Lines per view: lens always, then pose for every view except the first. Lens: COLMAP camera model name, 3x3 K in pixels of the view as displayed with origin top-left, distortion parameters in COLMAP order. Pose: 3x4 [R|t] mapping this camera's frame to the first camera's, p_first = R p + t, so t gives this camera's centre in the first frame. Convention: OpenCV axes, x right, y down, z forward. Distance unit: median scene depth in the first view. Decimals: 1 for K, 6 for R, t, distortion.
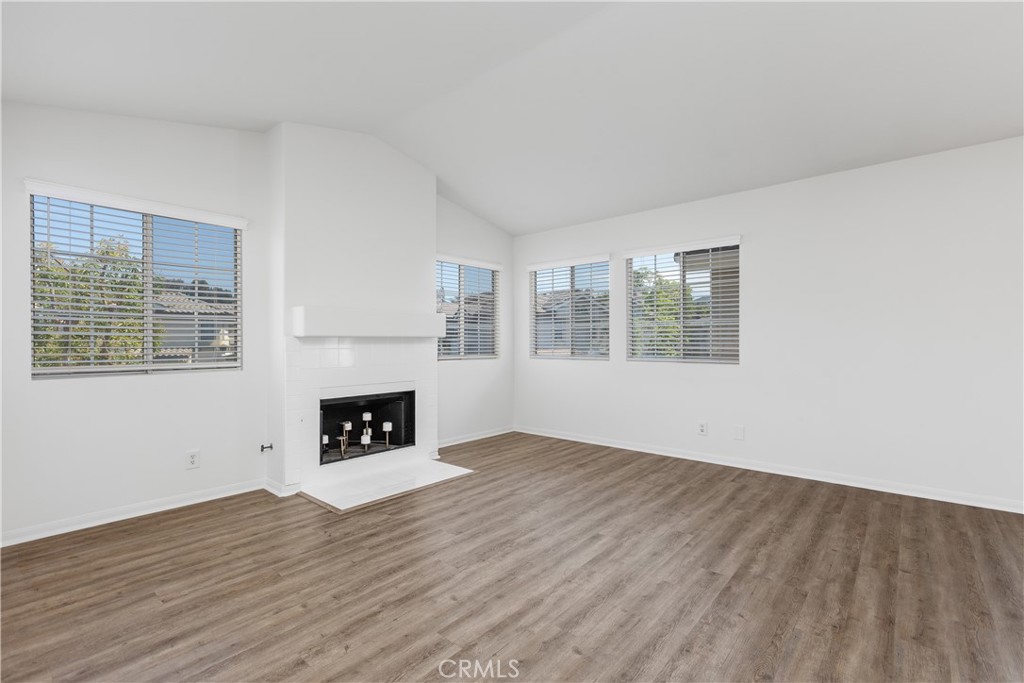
lens RADIAL K [[463.9, 0, 513.8], [0, 463.9, 339.6], [0, 0, 1]] dist [0.001672, -0.000318]
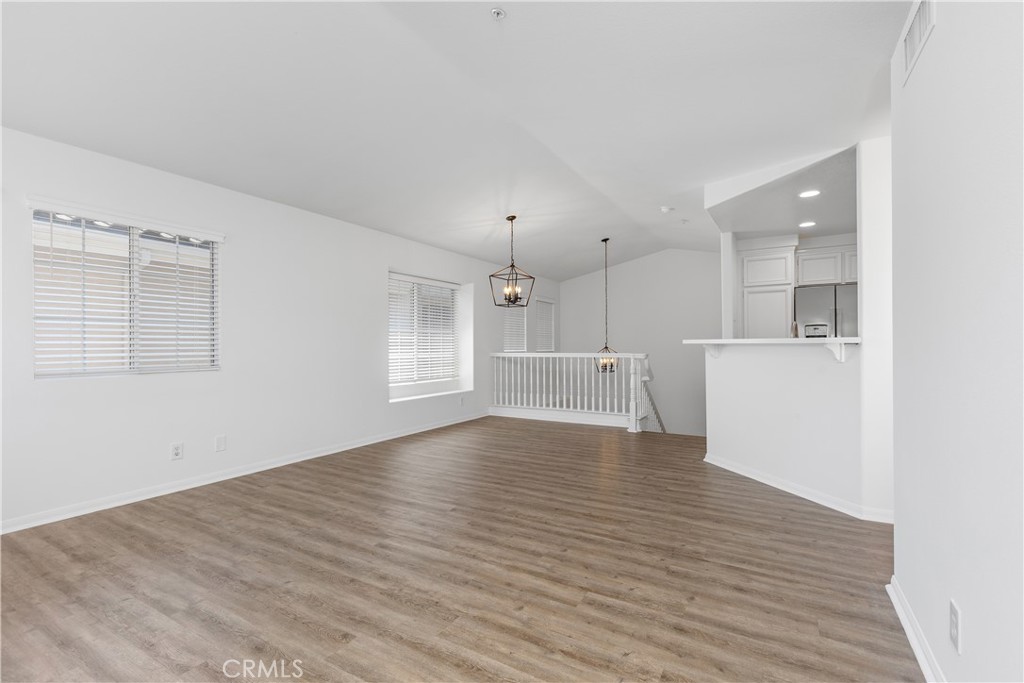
lens RADIAL K [[461.6, 0, 521.0], [0, 461.6, 343.7], [0, 0, 1]] dist [-0.002008, -0.000175]
pose [[-0.194965, 0.003845, 0.980803, -0.930257], [0.001225, 0.999992, -0.003677, 0.011236], [-0.980809, 0.000485, -0.194968, 1.030838]]
